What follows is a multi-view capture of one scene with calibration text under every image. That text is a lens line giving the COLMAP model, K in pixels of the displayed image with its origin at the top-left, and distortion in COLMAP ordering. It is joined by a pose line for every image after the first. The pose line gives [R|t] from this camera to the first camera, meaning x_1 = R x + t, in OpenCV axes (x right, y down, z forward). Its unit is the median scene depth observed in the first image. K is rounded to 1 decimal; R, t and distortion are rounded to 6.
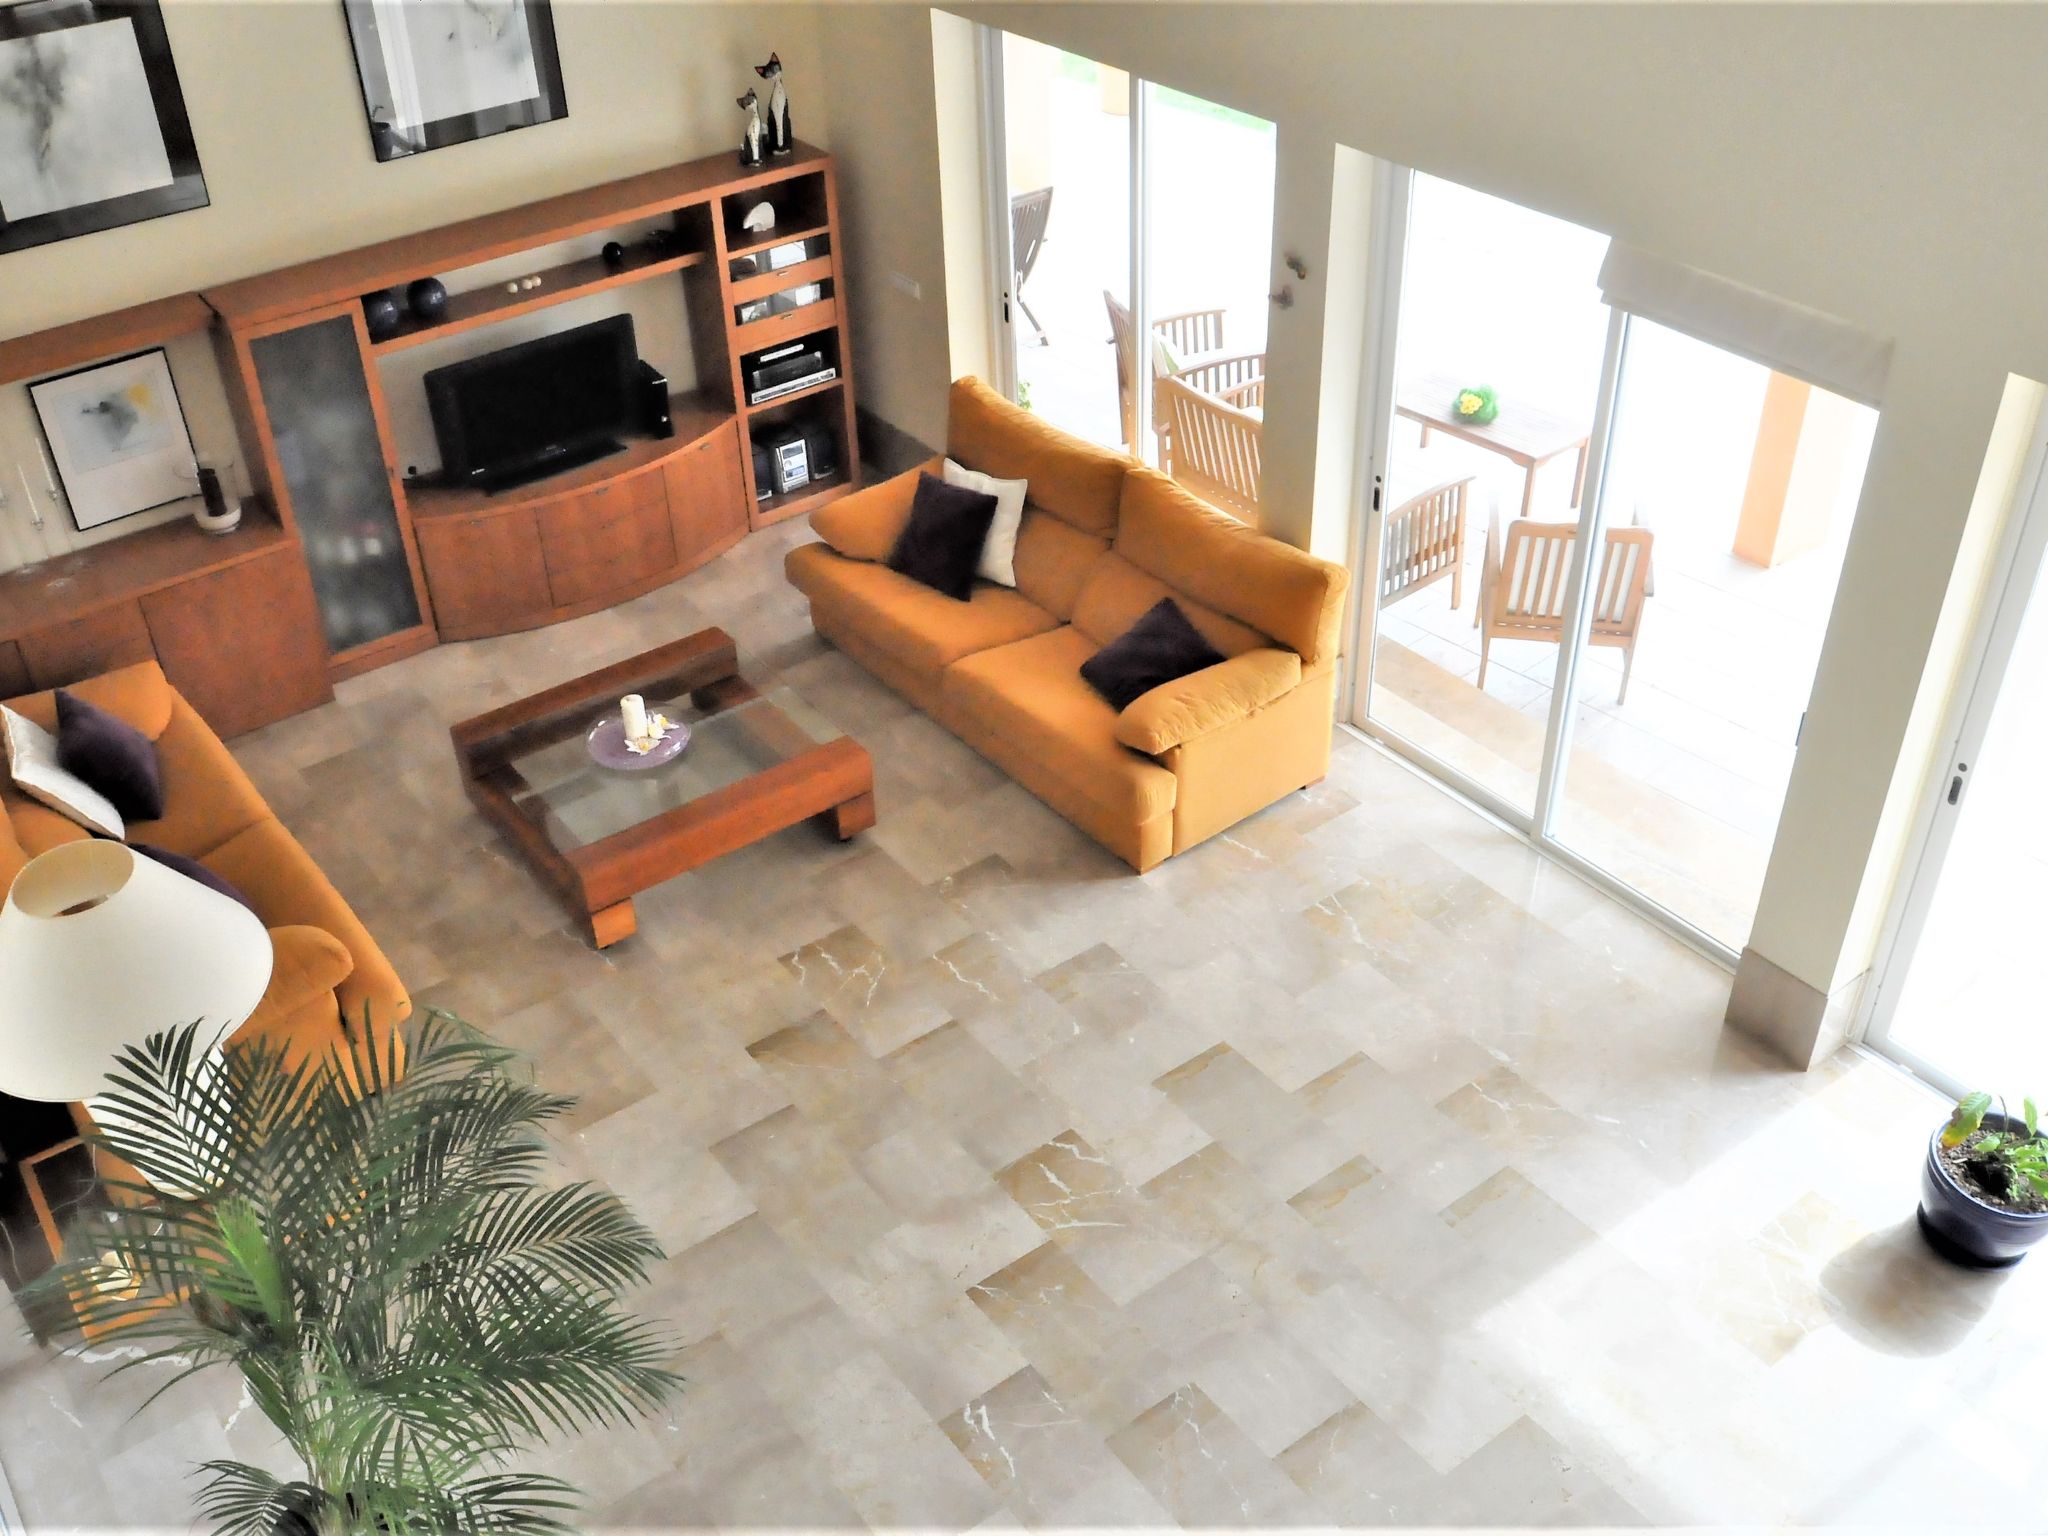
lens RADIAL K [[1918.2, 0, 1024.0], [0, 1918.2, 768.0], [0, 0, 1]] dist [0.001256, 0.000091]
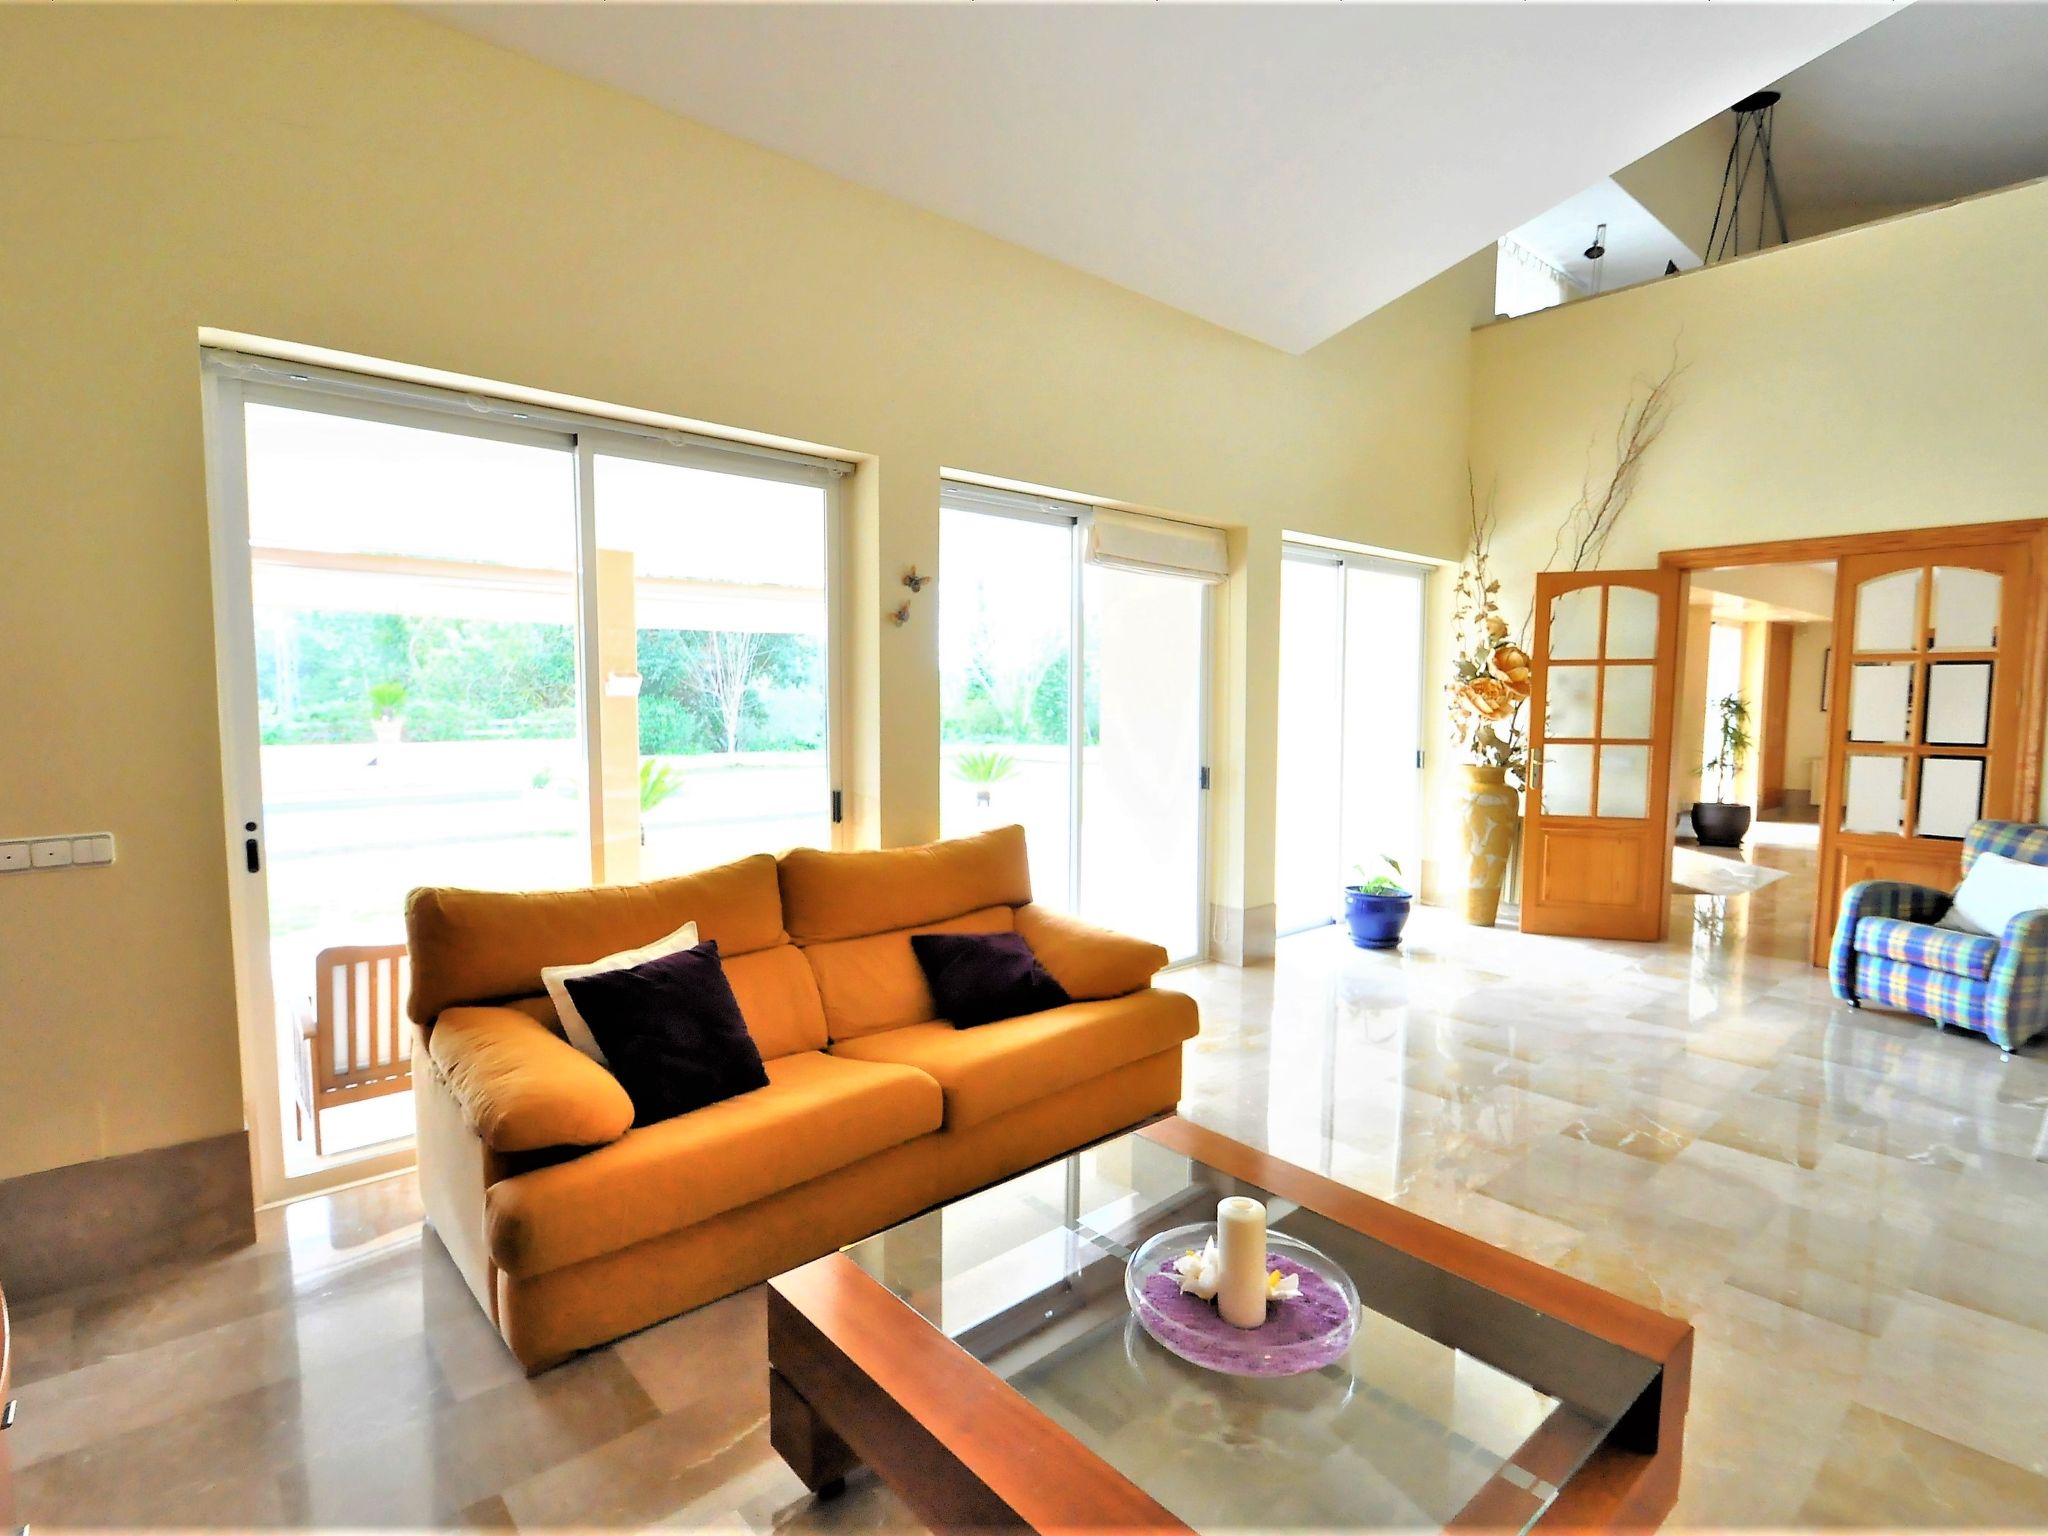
lens RADIAL K [[1008.9, 0, 1024.0], [0, 1008.9, 768.0], [0, 0, 1]] dist [0.001141, -0.000081]
pose [[-0.084211, -0.043793, 0.995485, -0.516656], [0.580009, 0.810194, 0.084707, -0.207022], [-0.810246, 0.584524, -0.042827, 1.162477]]
